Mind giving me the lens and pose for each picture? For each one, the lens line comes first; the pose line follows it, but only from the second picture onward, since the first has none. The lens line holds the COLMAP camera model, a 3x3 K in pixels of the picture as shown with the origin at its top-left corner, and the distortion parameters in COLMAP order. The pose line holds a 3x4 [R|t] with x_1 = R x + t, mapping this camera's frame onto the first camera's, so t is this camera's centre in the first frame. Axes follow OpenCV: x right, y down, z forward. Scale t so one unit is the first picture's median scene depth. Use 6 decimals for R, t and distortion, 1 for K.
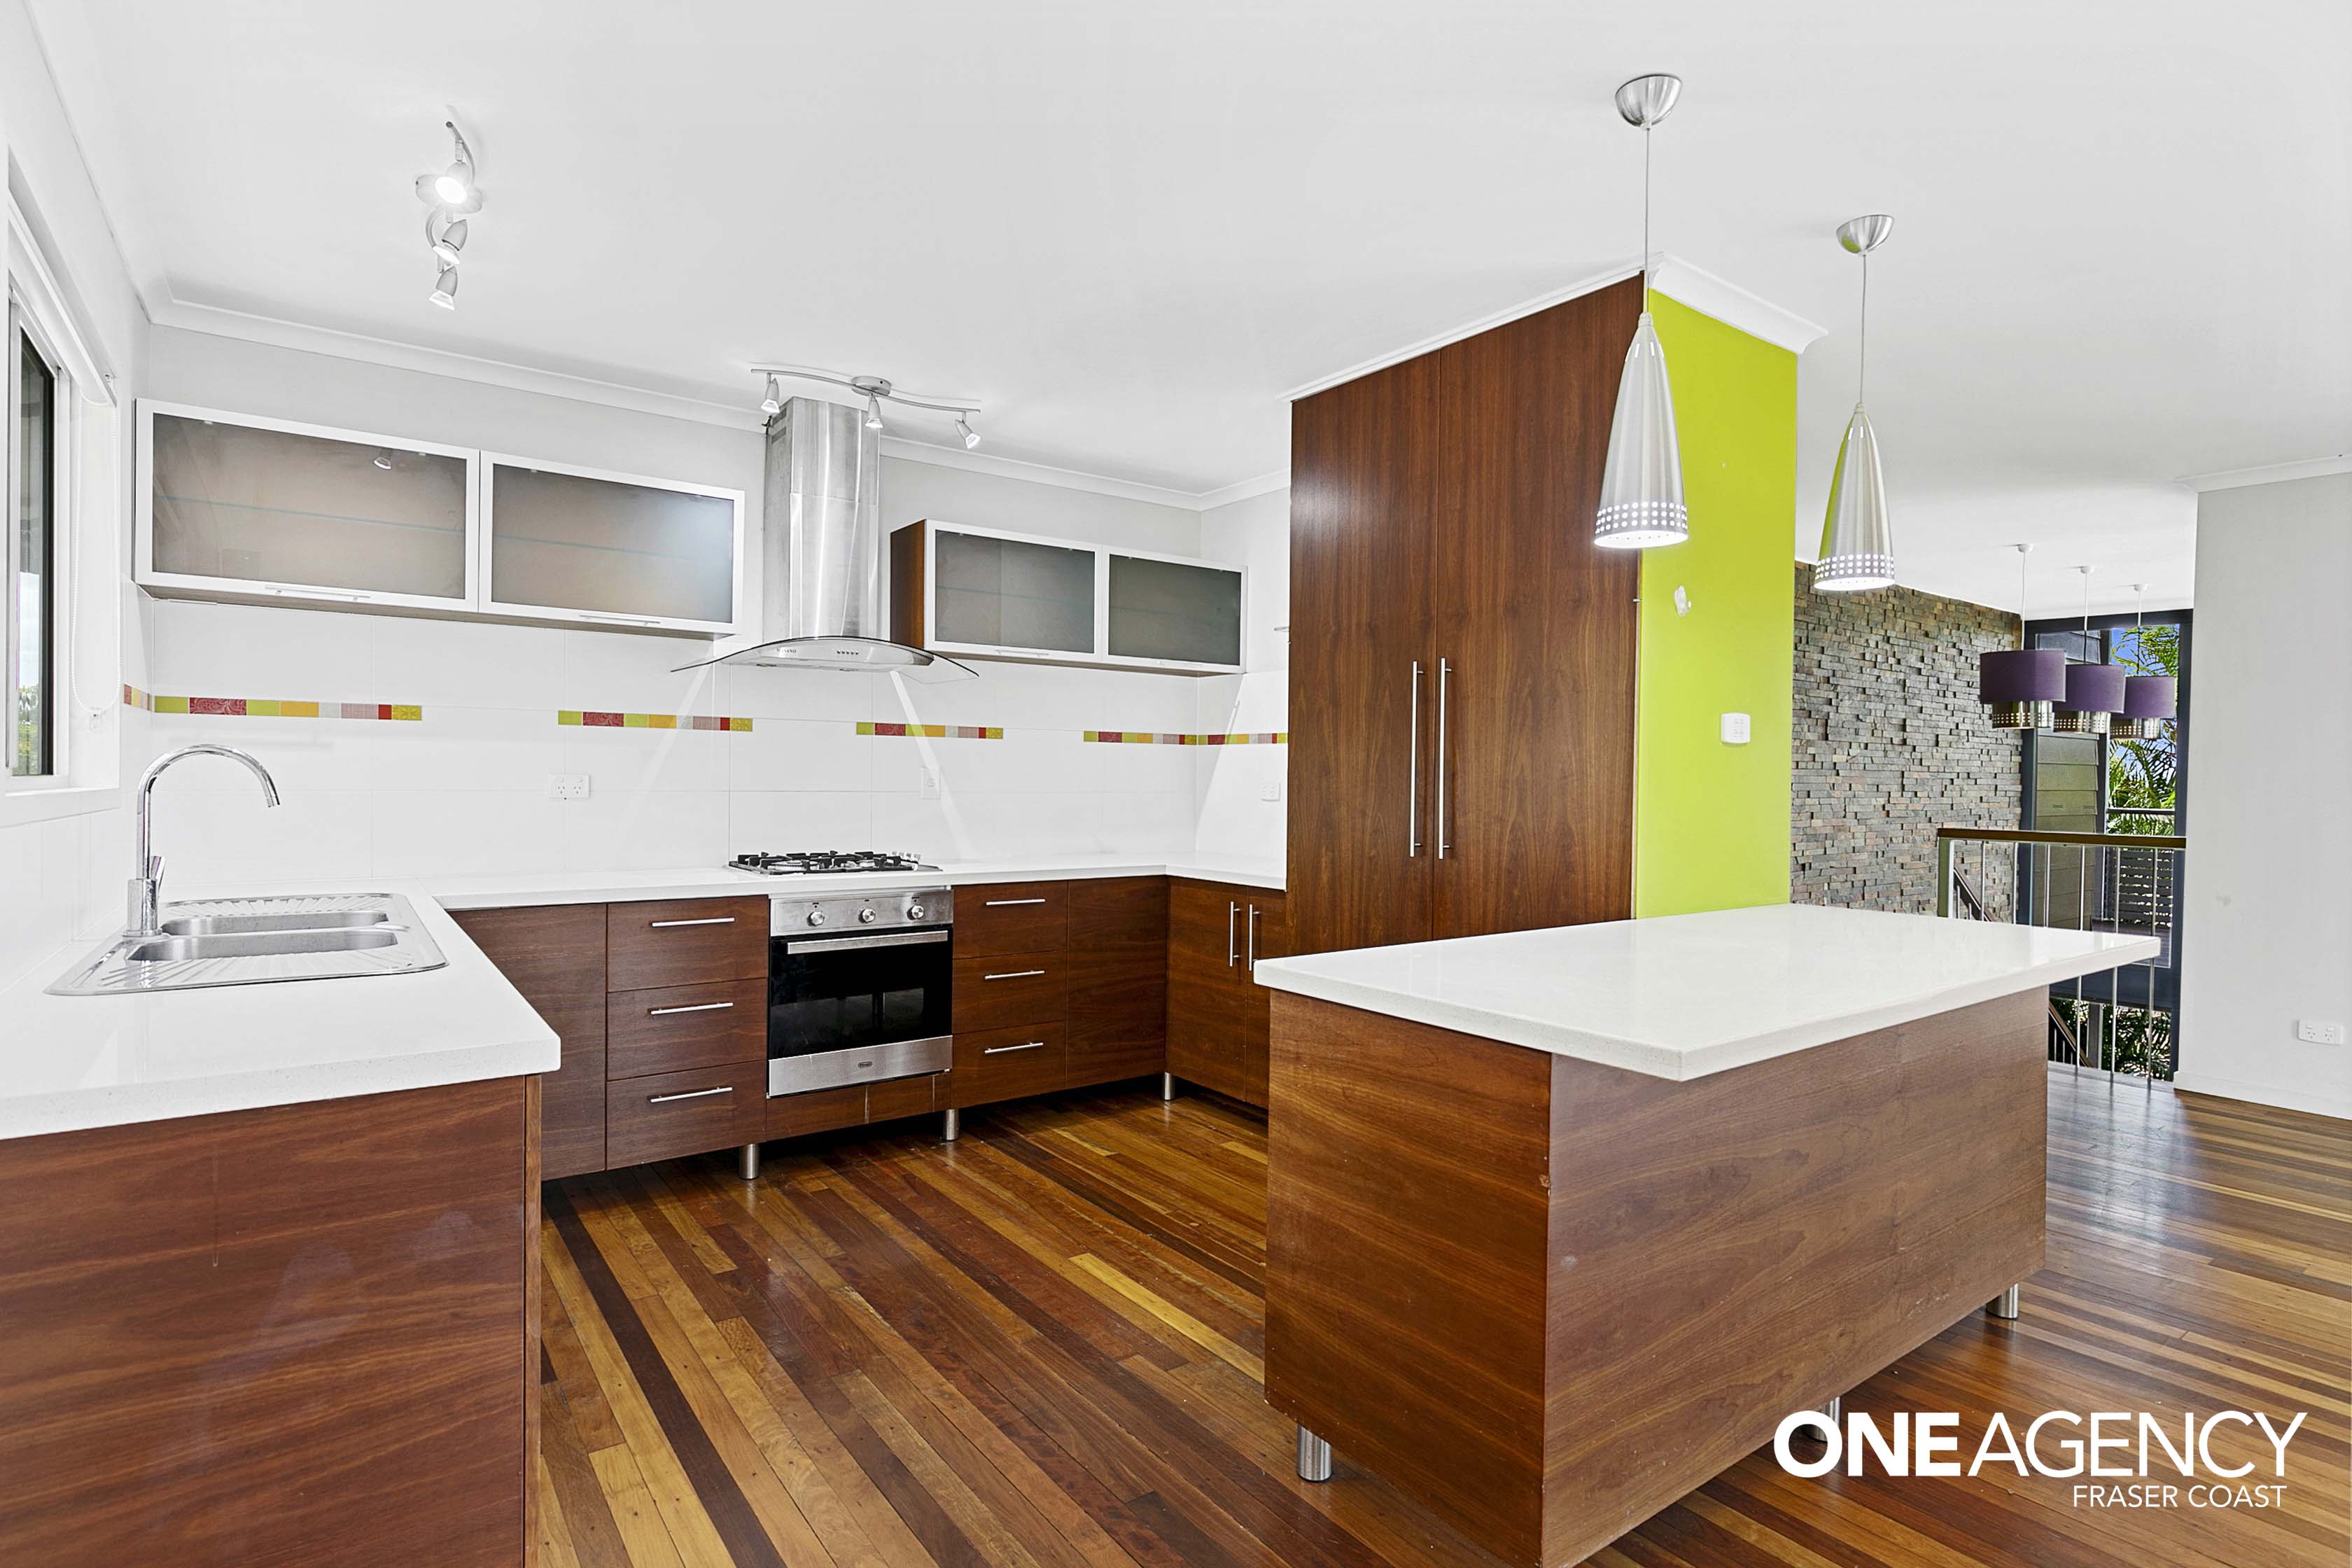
lens RADIAL K [[1168.7, 0, 1169.6], [0, 1168.7, 792.6], [0, 0, 1]] dist [0.006372, -0.004260]
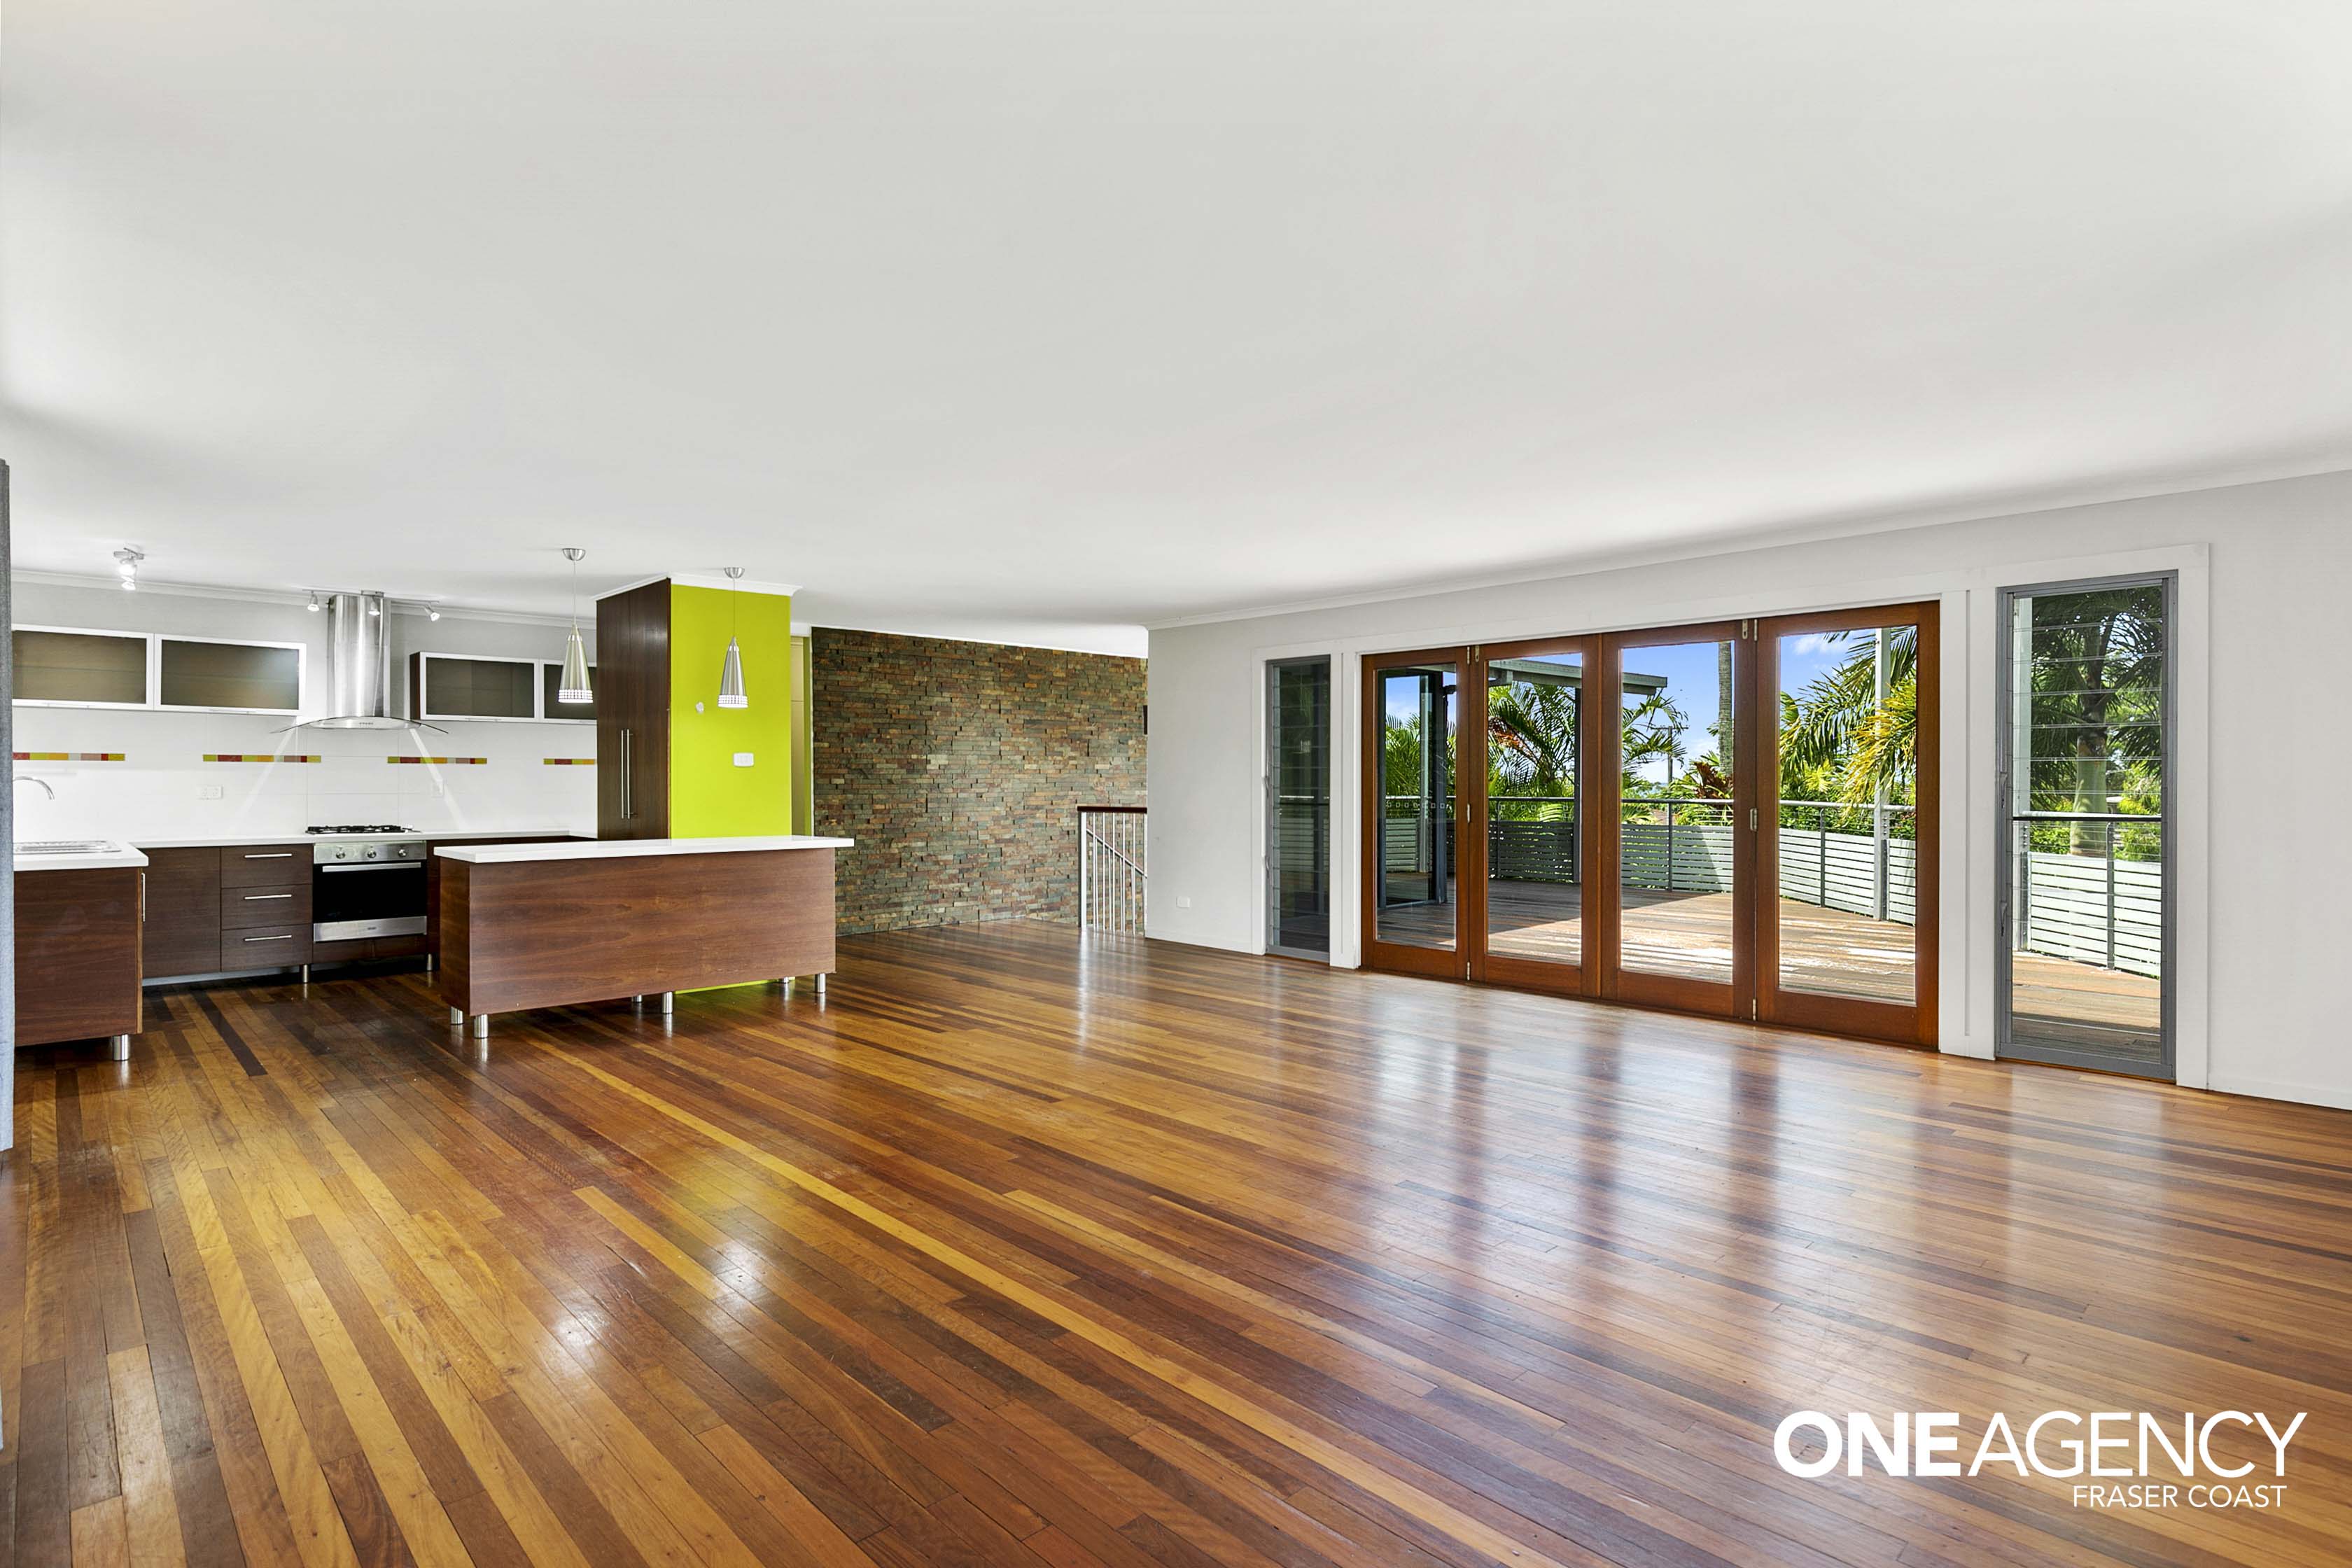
lens RADIAL K [[1218.8, 0, 1172.5], [0, 1218.8, 778.3], [0, 0, 1]] dist [0.019307, 0.002386]
pose [[0.994329, -0.012960, 0.105557, 0.943686], [0.014480, 0.999802, -0.013646, 0.023954], [-0.105359, 0.015097, 0.994320, -1.331177]]
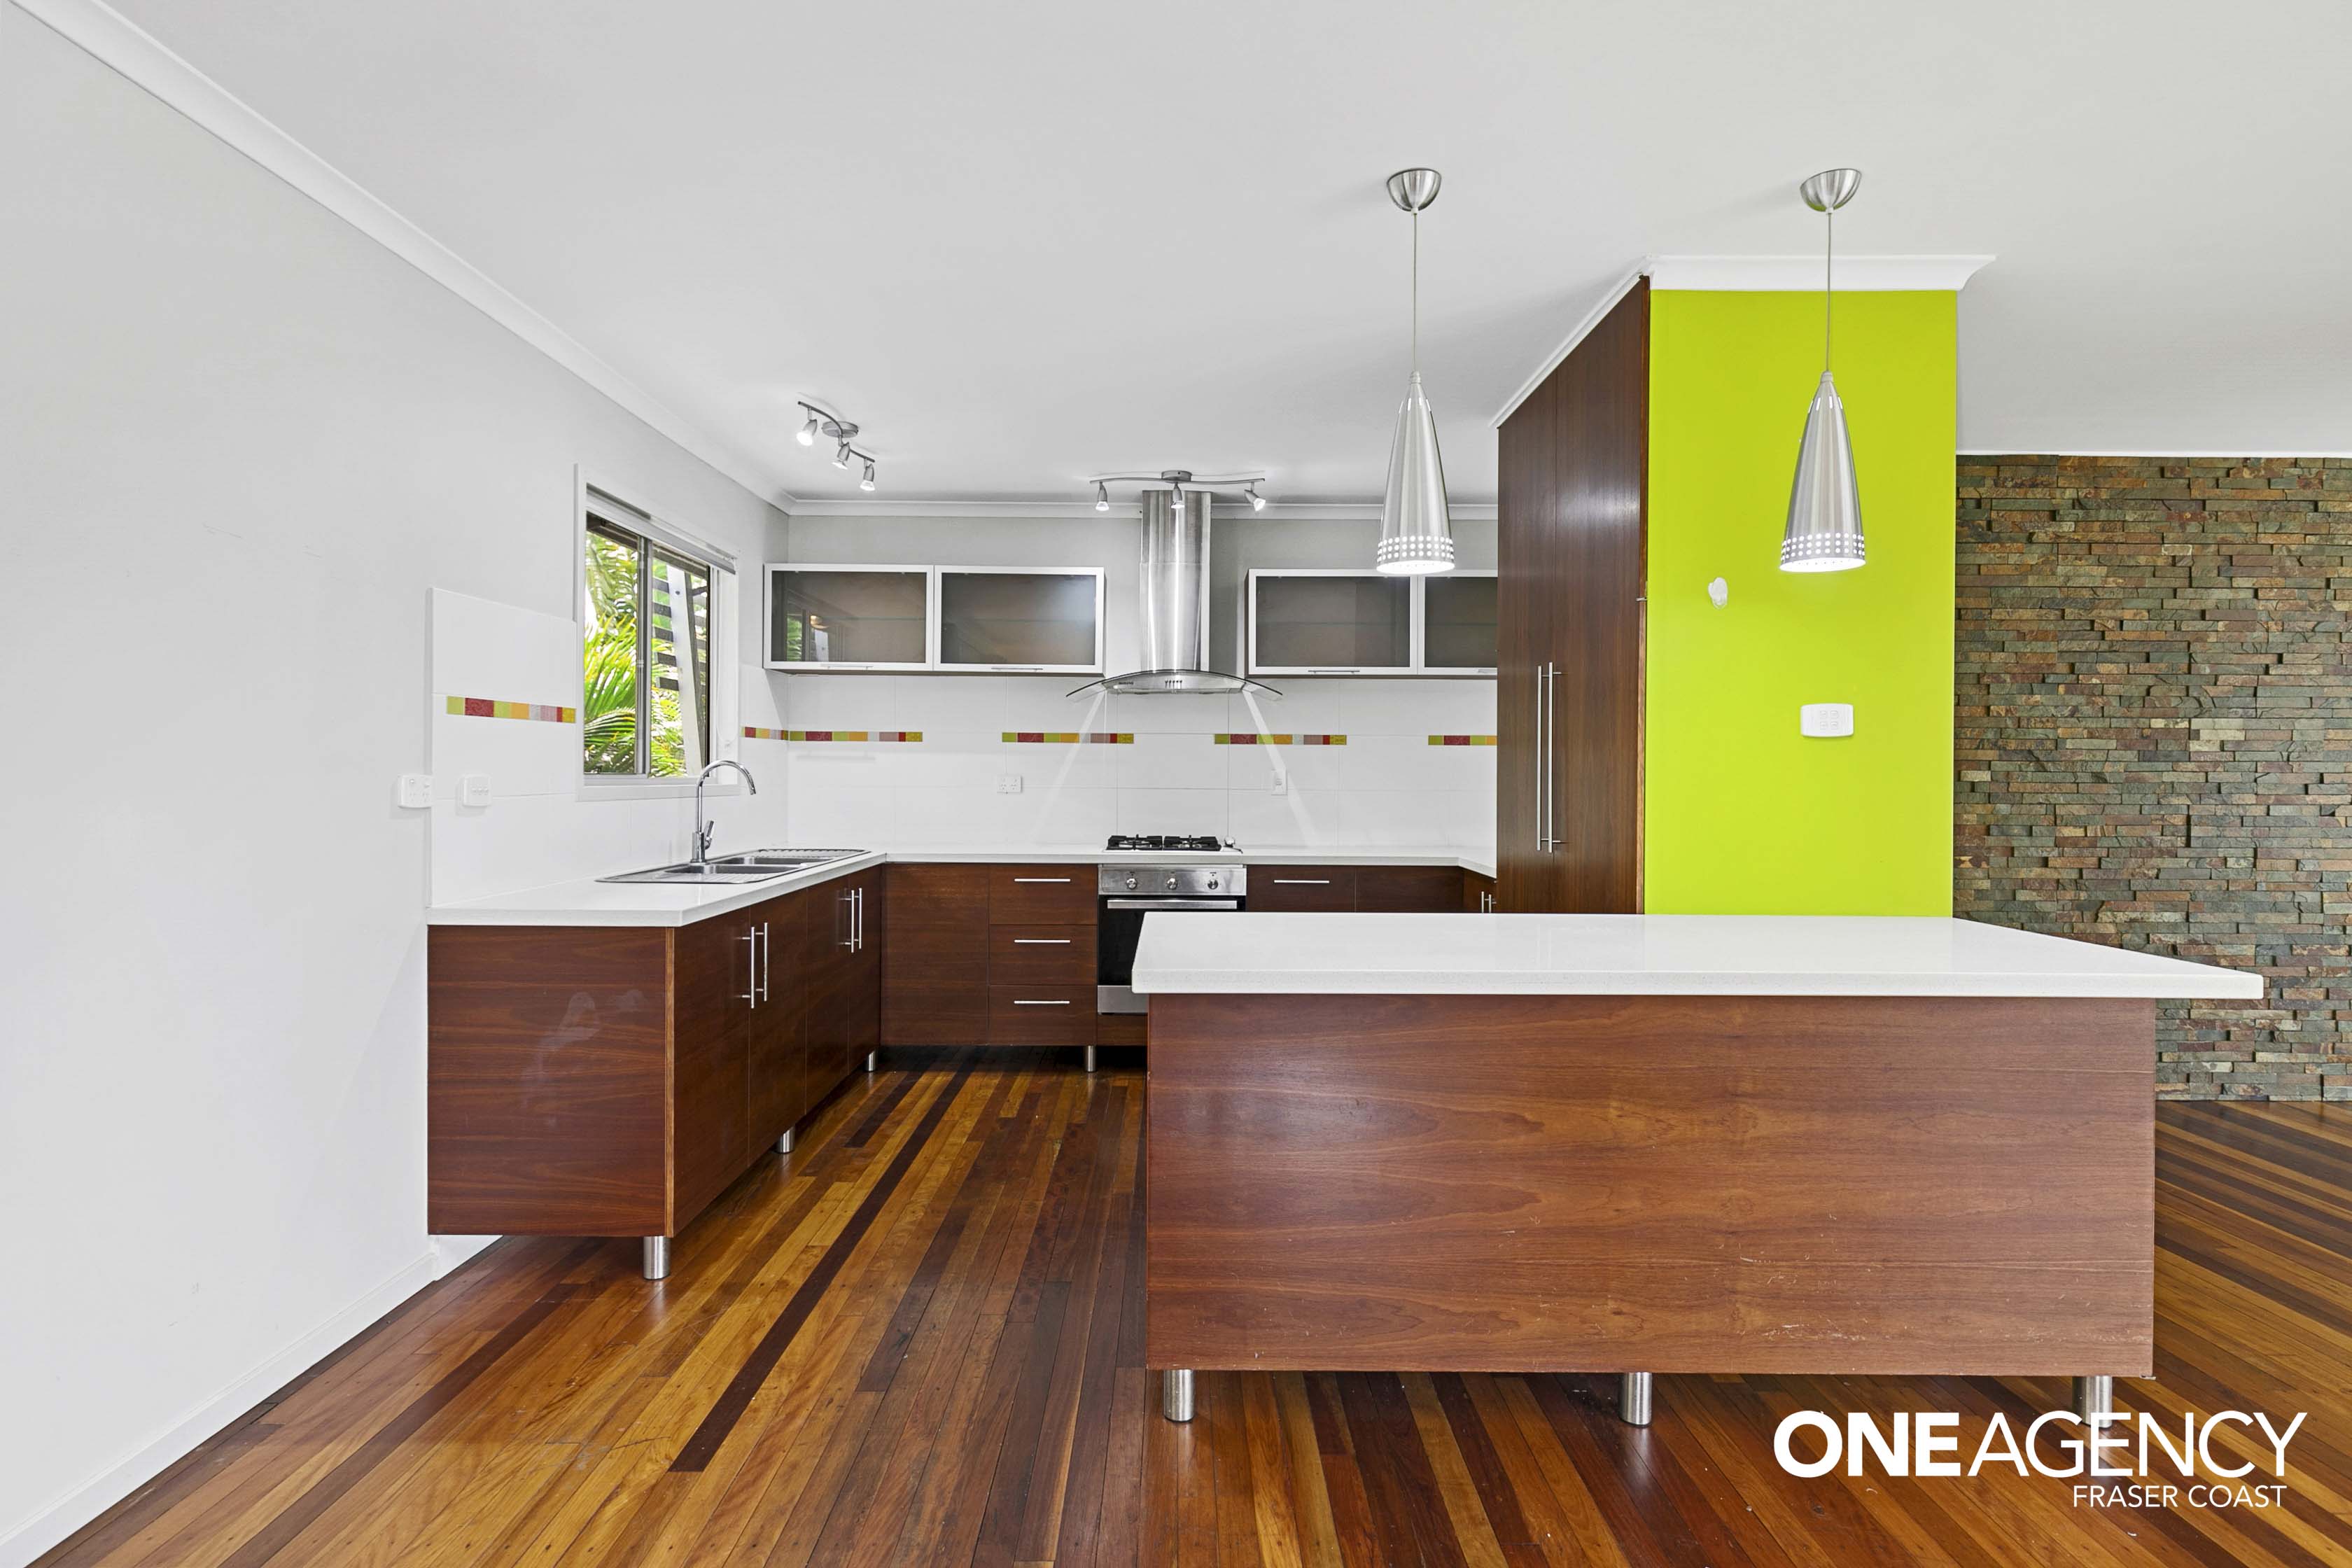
lens RADIAL K [[1168.7, 0, 1193.7], [0, 1168.7, 783.5], [0, 0, 1]] dist [0.006372, -0.004260]
pose [[0.810679, -0.001172, -0.585490, 0.543803], [-0.004325, 0.999959, -0.007990, 0.003811], [0.585476, 0.009010, 0.810640, -0.036915]]
